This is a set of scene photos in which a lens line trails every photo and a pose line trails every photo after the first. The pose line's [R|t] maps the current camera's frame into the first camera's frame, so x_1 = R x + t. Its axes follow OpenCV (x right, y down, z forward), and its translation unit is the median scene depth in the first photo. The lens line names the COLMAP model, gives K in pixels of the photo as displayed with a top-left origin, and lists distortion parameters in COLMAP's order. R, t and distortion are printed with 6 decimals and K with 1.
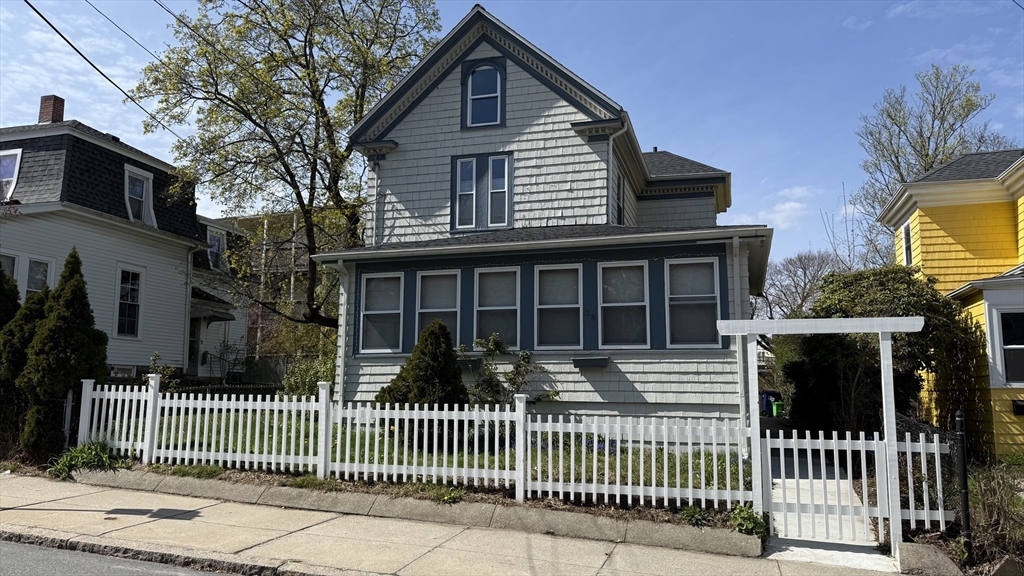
lens RADIAL K [[747.4, 0, 514.9], [0, 747.4, 300.6], [0, 0, 1]] dist [0.138991, -0.190860]
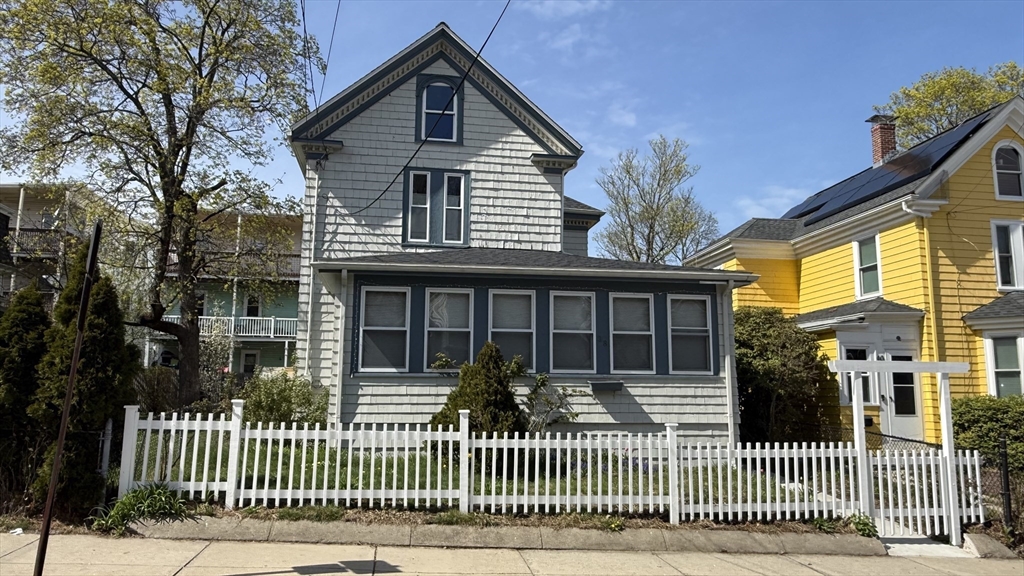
lens RADIAL K [[732.3, 0, 512.0], [0, 732.3, 288.0], [0, 0, 1]] dist [0.022792, 0.000899]
pose [[0.898091, 0.065178, 0.434953, -0.380243], [-0.054192, 0.997821, -0.037628, -0.008094], [-0.436458, 0.010223, 0.899667, 0.093888]]
